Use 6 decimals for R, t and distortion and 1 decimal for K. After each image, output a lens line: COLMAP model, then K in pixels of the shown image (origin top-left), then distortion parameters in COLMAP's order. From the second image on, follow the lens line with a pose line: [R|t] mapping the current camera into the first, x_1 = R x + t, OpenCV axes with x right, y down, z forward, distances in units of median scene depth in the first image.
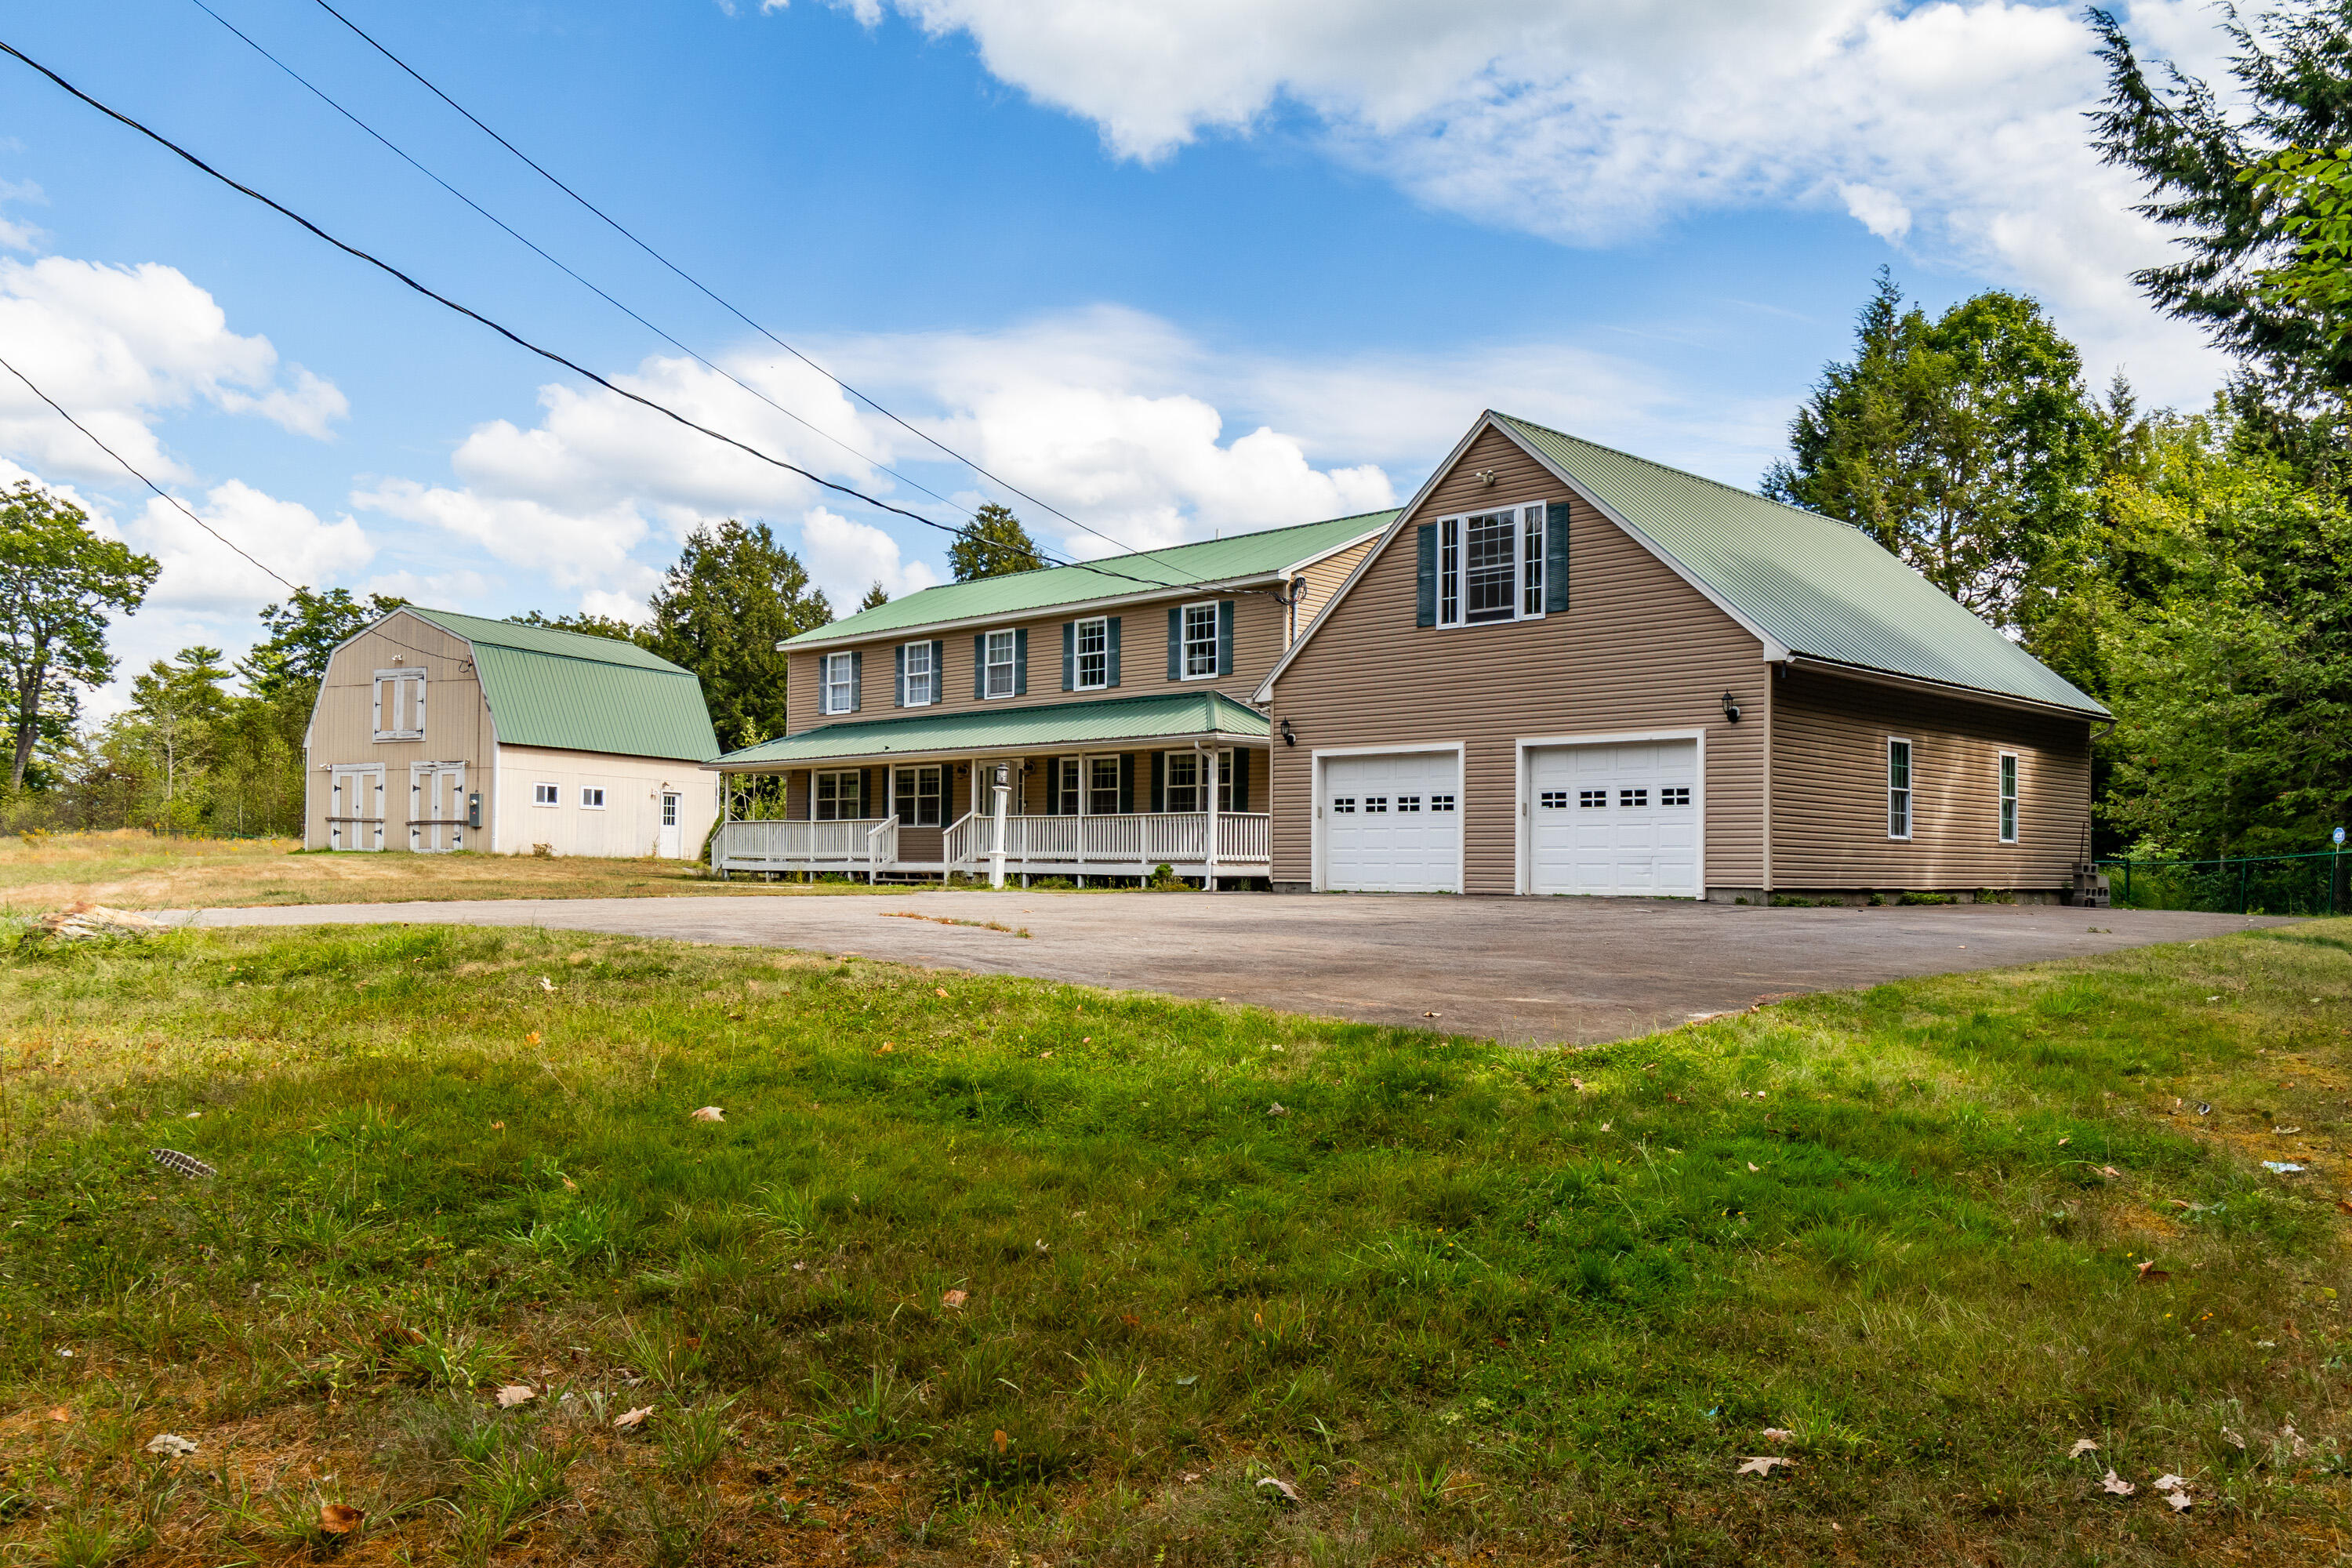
lens RADIAL K [[1815.0, 0, 1176.0], [0, 1815.0, 784.0], [0, 0, 1]] dist [-0.003708, 0.002007]
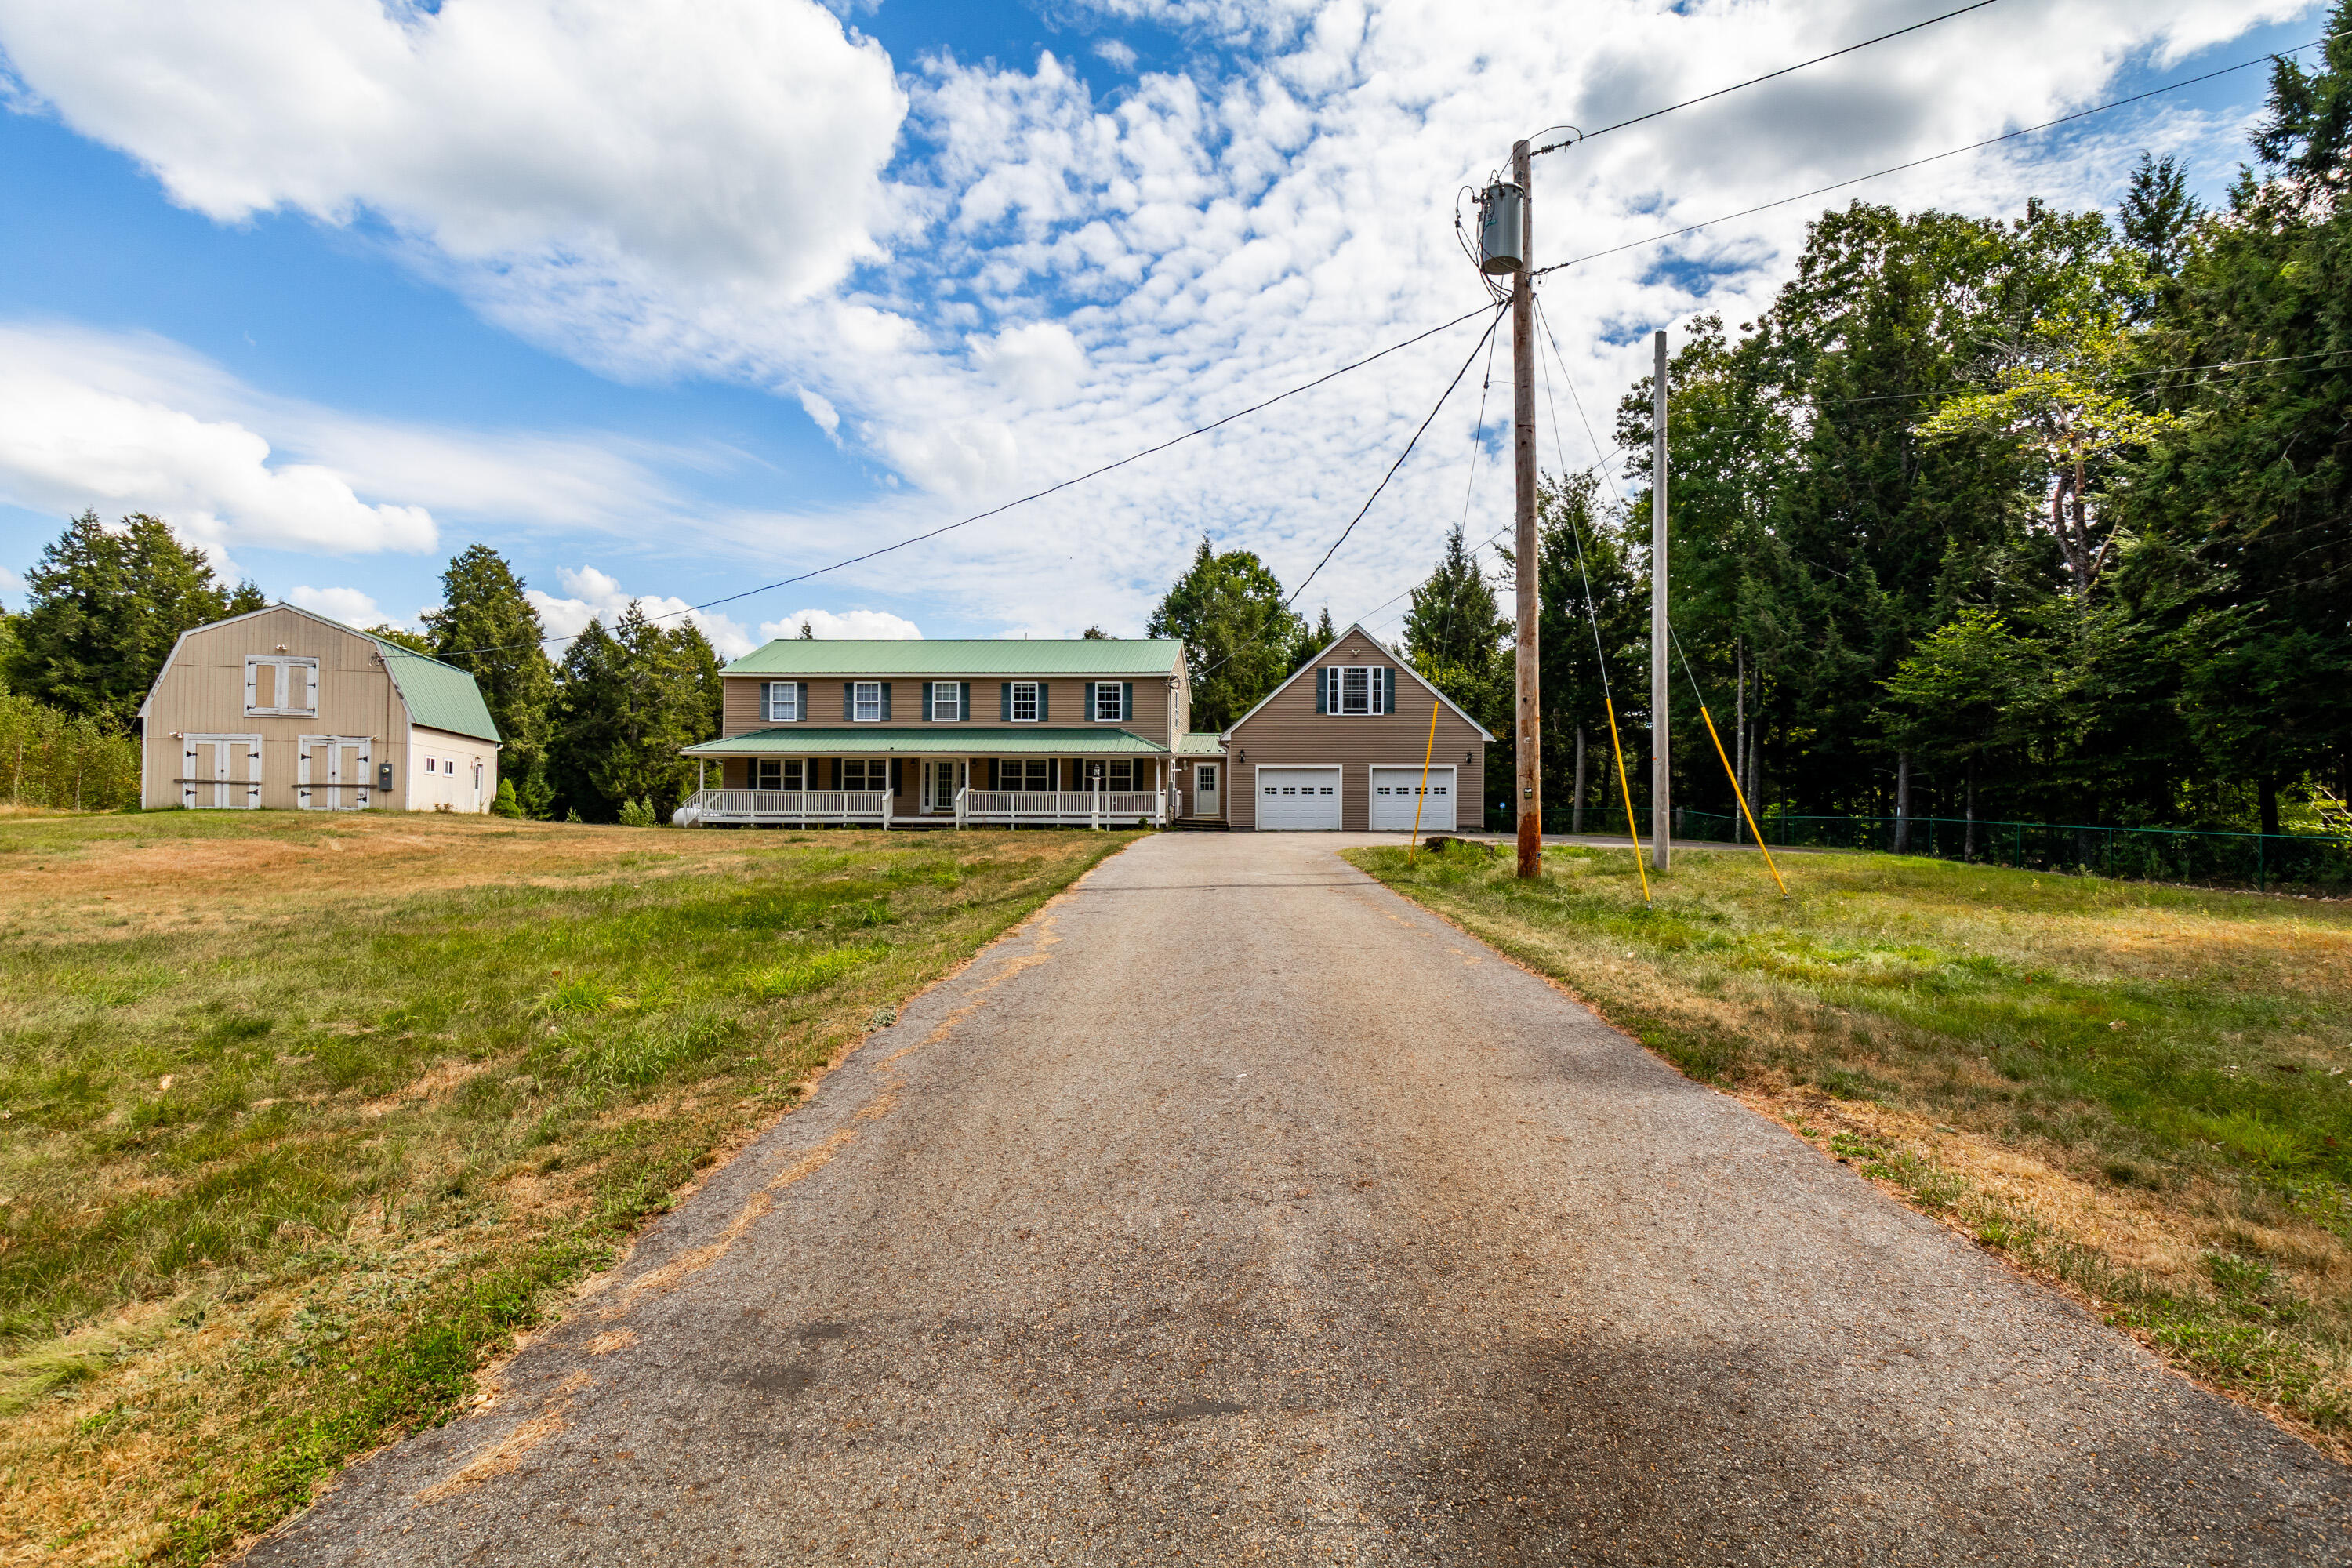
lens RADIAL K [[1124.7, 0, 1260.5], [0, 1124.7, 786.7], [0, 0, 1]] dist [-0.008333, -0.000691]
pose [[0.718689, 0.013877, 0.695194, -0.486174], [-0.028693, 0.999541, 0.009711, -0.003406], [-0.694740, -0.026926, 0.718757, 0.021216]]
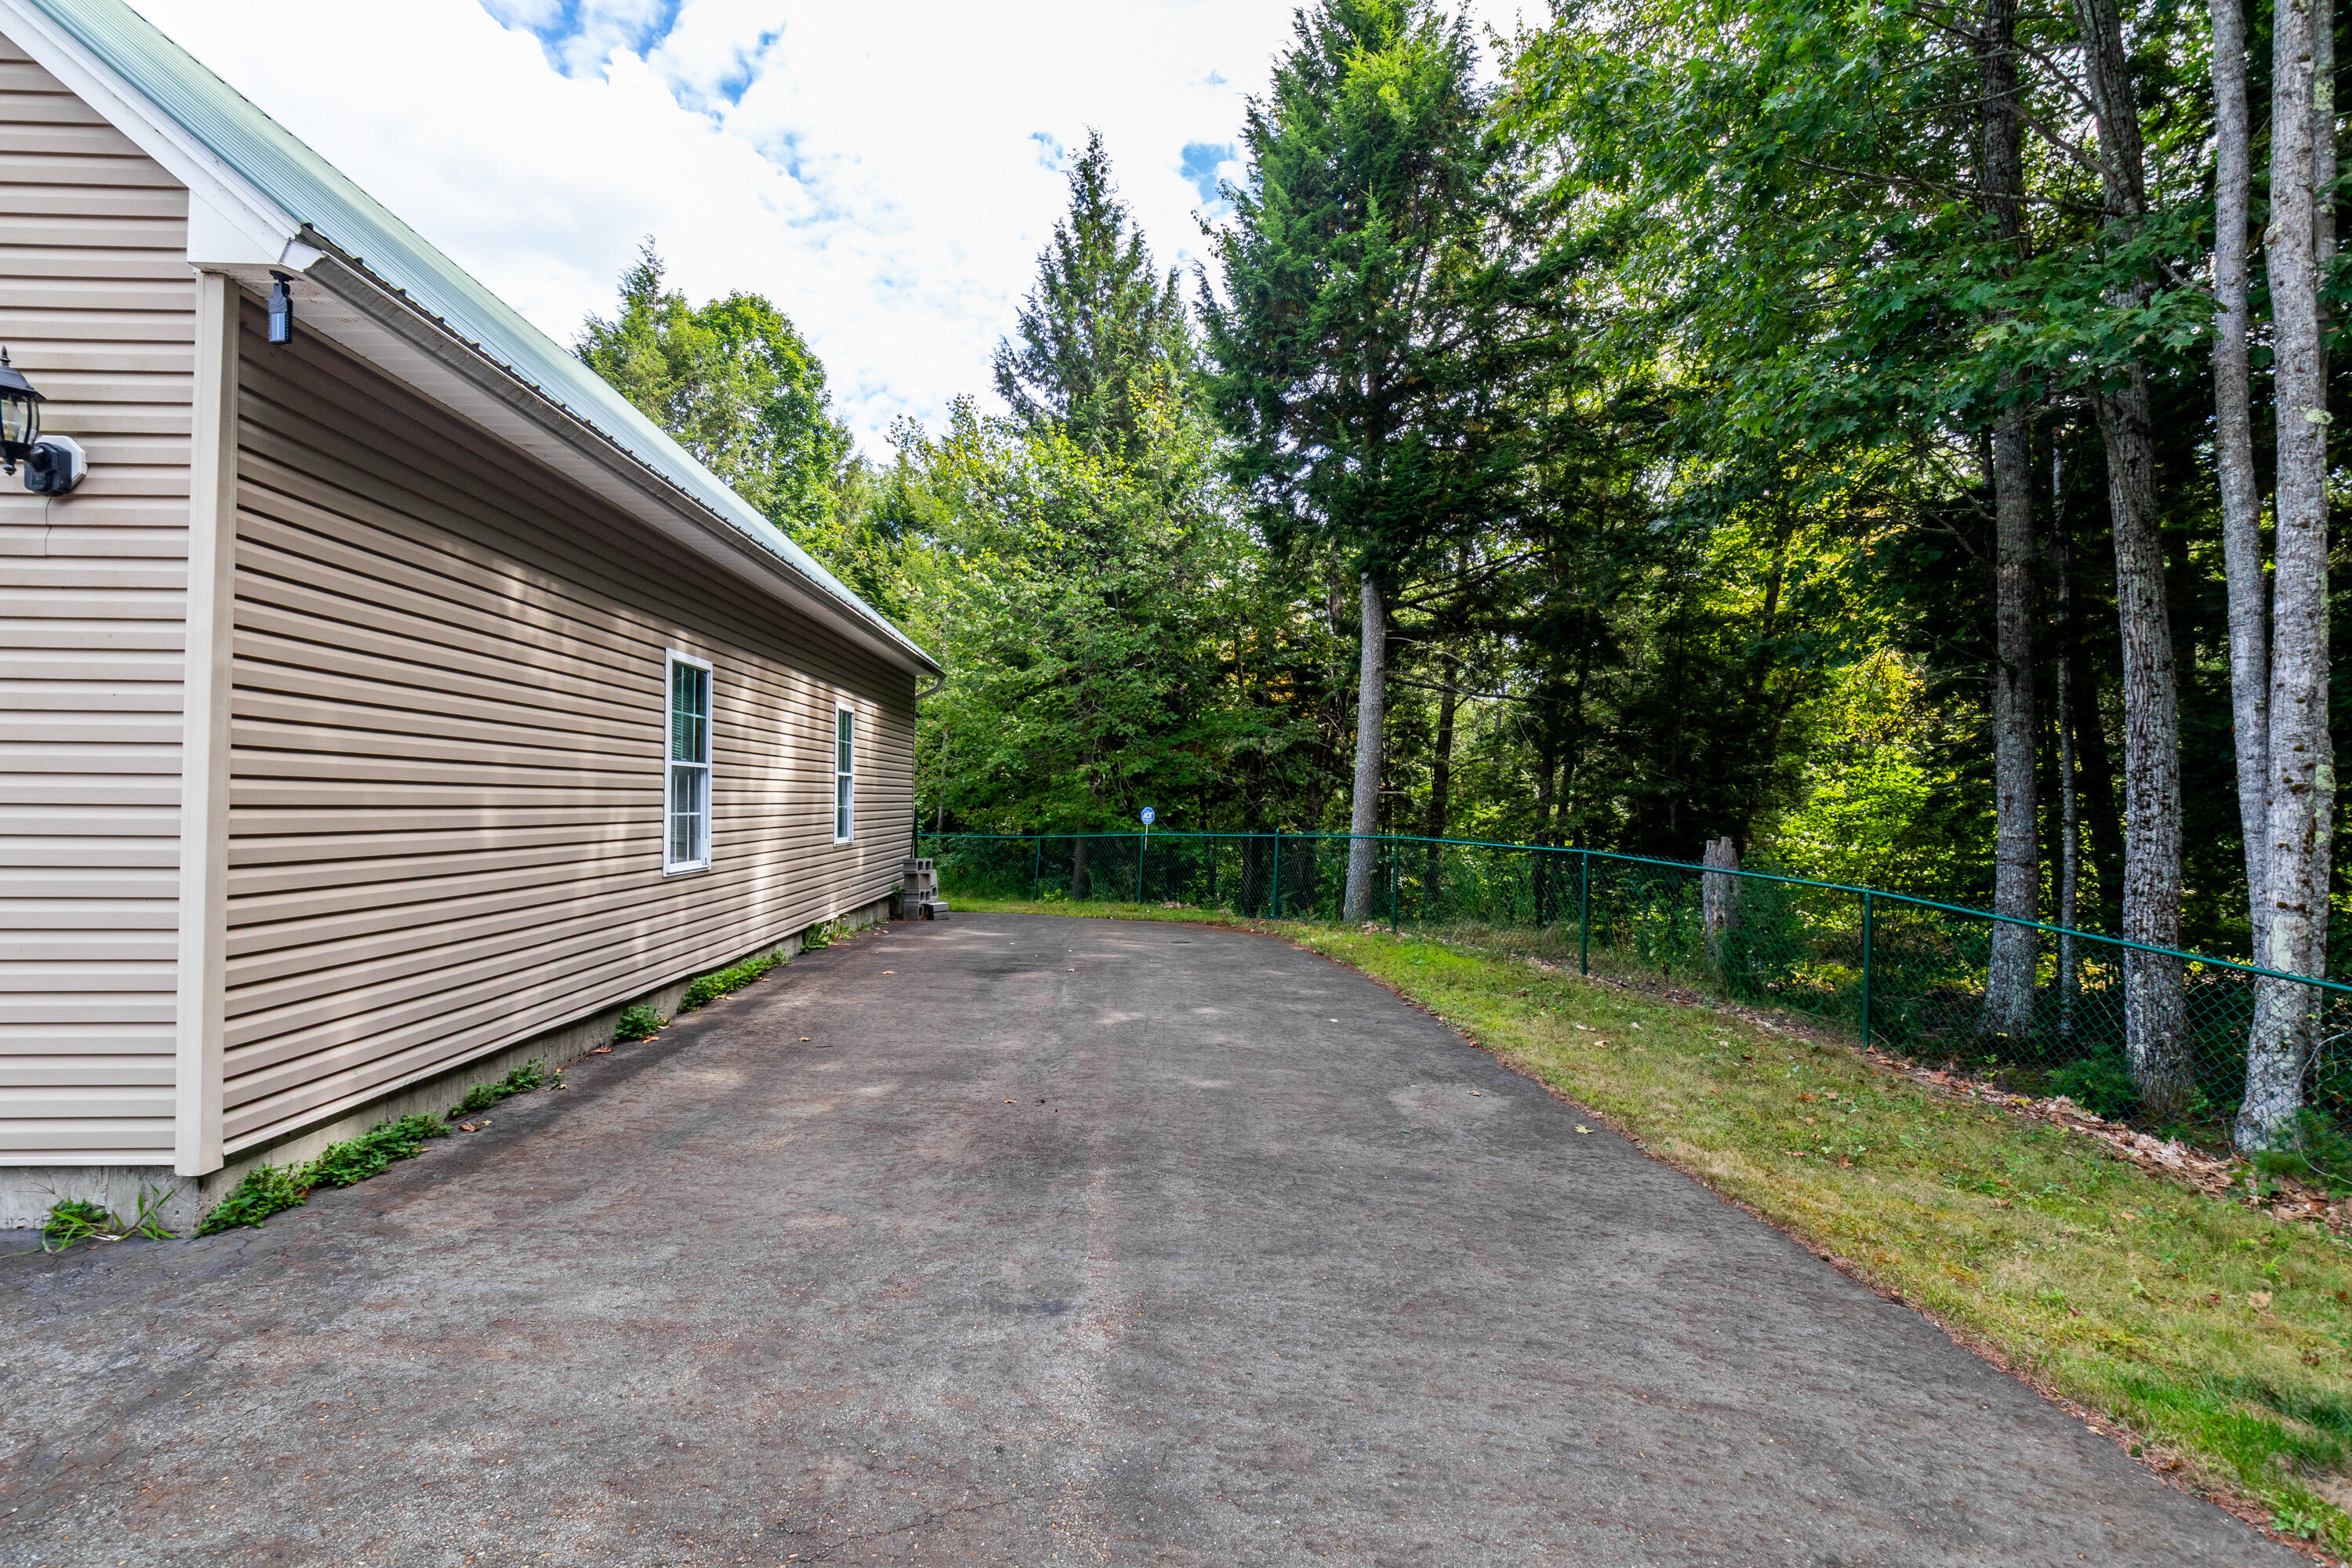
lens RADIAL K [[1100.0, 0, 1176.0], [0, 1100.0, 784.0], [0, 0, 1]] dist [0.003346, -0.000713]
pose [[0.675486, 0.001943, 0.737370, 0.140739], [-0.032054, 0.999129, 0.026732, -0.002003], [-0.736675, -0.041693, 0.674960, 0.367299]]
